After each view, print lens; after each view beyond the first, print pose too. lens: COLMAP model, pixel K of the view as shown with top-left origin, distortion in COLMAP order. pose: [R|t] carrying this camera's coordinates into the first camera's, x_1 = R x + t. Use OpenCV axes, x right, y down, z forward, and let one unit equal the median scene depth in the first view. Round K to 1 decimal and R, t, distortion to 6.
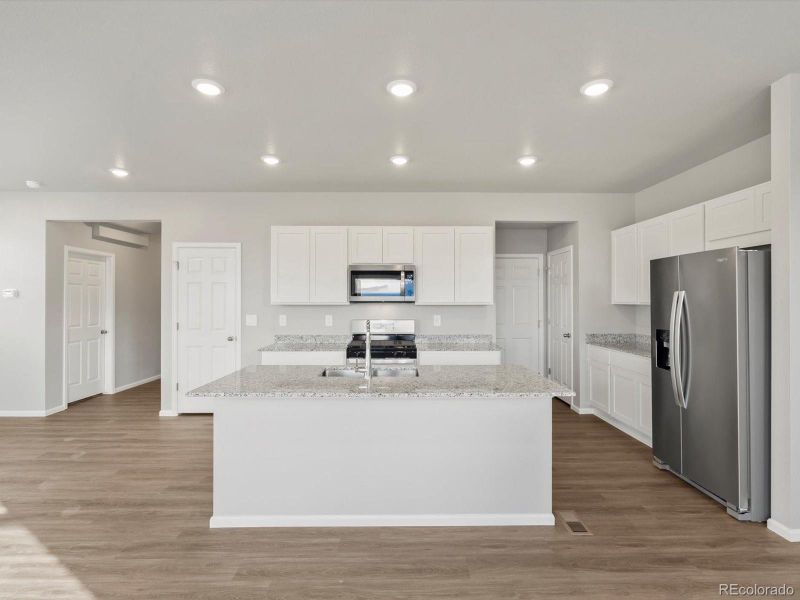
lens RADIAL K [[405.4, 0, 400.0], [0, 405.4, 300.0], [0, 0, 1]] dist [-0.001878, -0.000194]
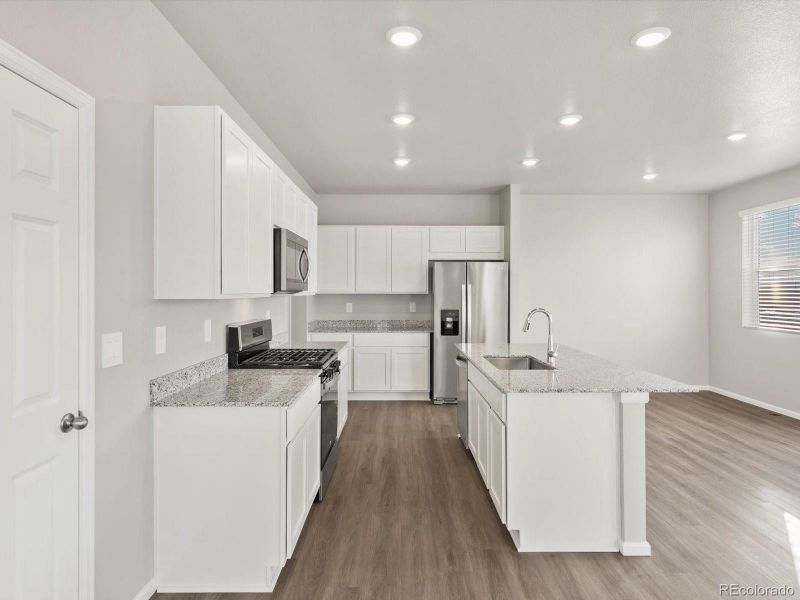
lens RADIAL K [[479.9, 0, 398.7], [0, 479.9, 287.3], [0, 0, 1]] dist [0.000632, 0.000637]
pose [[0.008567, 0.006841, 0.999940, -0.860191], [-0.003371, 0.999971, -0.006812, 0.002119], [-0.999958, -0.003313, 0.008590, 0.879624]]
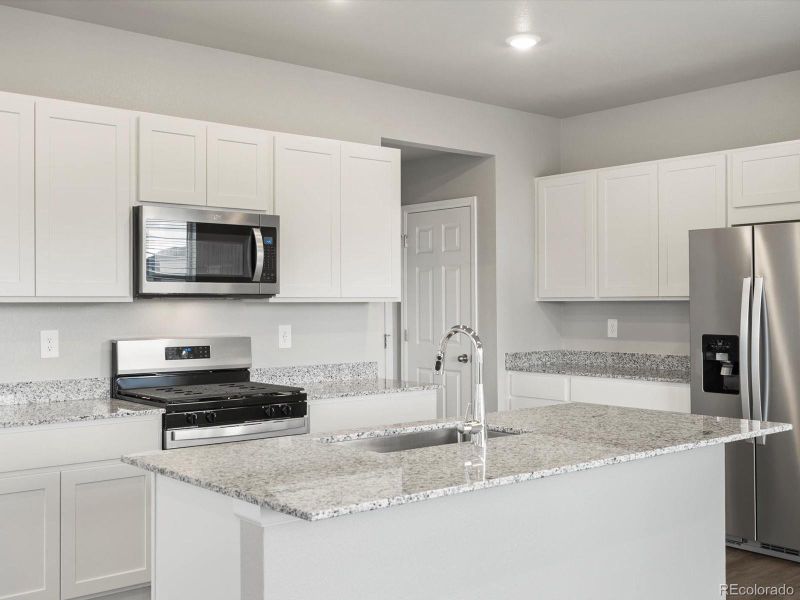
lens RADIAL K [[889.8, 0, 400.0], [0, 889.8, 300.0], [0, 0, 1]] dist [0.018305, 0.025956]
pose [[0.768439, 0.000216, 0.639923, -0.531001], [0.002153, 0.999993, -0.002923, 0.013464], [-0.639919, 0.003624, 0.768434, 0.145670]]
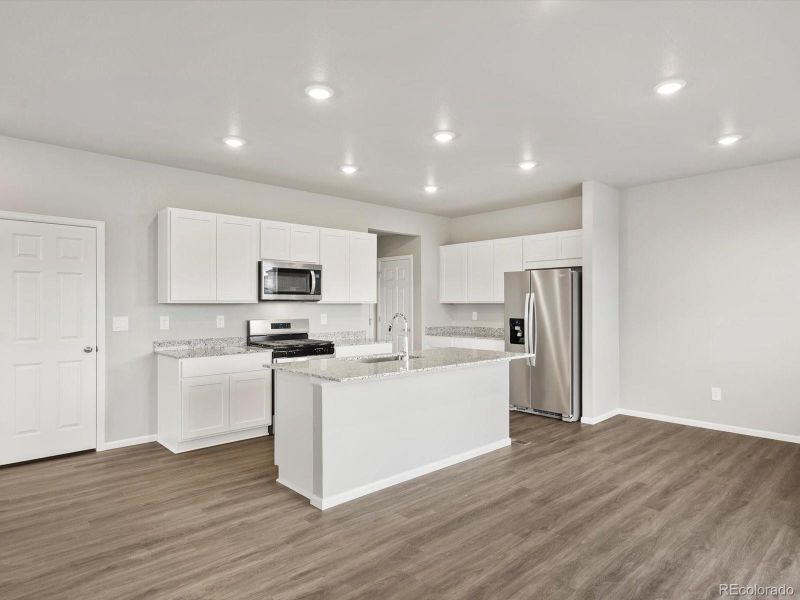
lens RADIAL K [[478.9, 0, 400.0], [0, 478.9, 300.0], [0, 0, 1]] dist [0.003063, 0.000756]
pose [[0.740463, 0.005348, 0.672075, -0.670502], [-0.000706, 0.999974, -0.007179, 0.012588], [-0.672096, 0.004841, 0.740448, -0.037808]]
